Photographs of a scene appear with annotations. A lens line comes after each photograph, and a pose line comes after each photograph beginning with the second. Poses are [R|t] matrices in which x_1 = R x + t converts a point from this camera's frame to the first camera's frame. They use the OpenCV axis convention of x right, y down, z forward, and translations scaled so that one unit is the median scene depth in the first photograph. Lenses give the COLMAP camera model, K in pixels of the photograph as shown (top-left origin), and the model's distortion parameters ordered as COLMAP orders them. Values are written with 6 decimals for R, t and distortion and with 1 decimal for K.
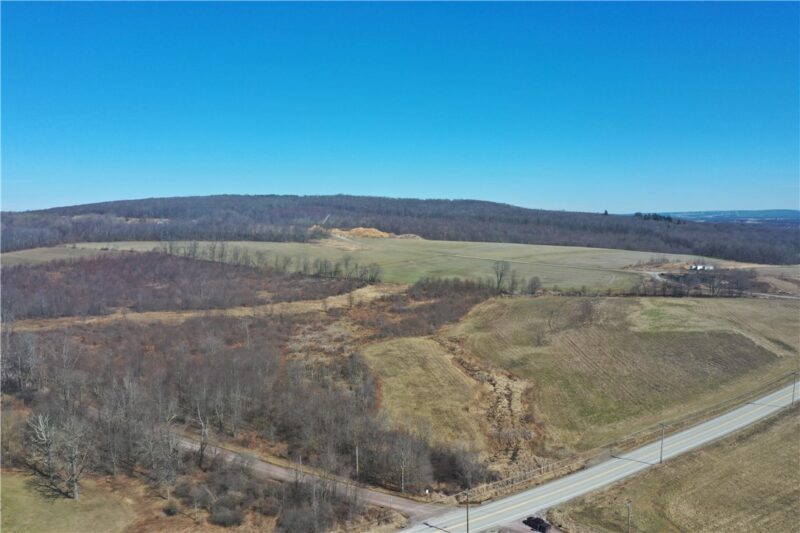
lens RADIAL K [[694.3, 0, 400.0], [0, 694.3, 266.5], [0, 0, 1]] dist [-0.002496, -0.000894]
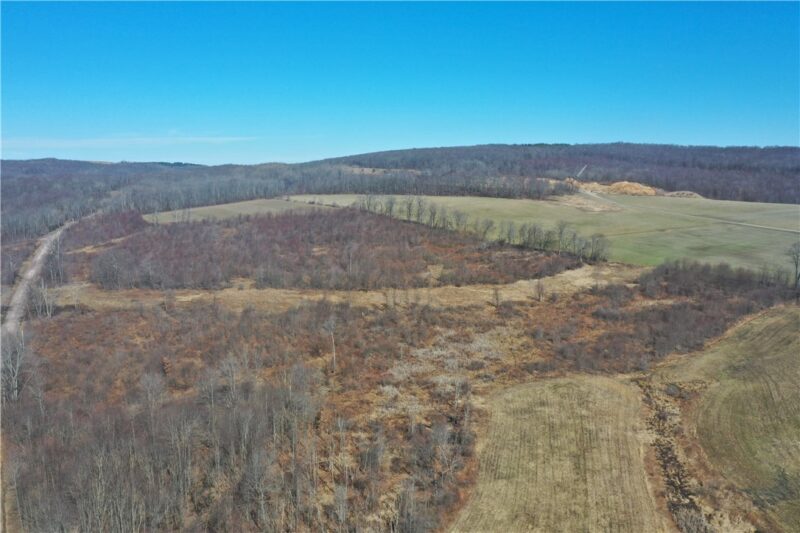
lens RADIAL K [[694.3, 0, 400.0], [0, 694.3, 266.5], [0, 0, 1]] dist [-0.002496, -0.000894]
pose [[0.912703, 0.060013, -0.404194, 0.057446], [-0.032671, 0.996707, 0.074212, -0.015249], [0.407316, -0.054528, 0.911658, 0.258322]]
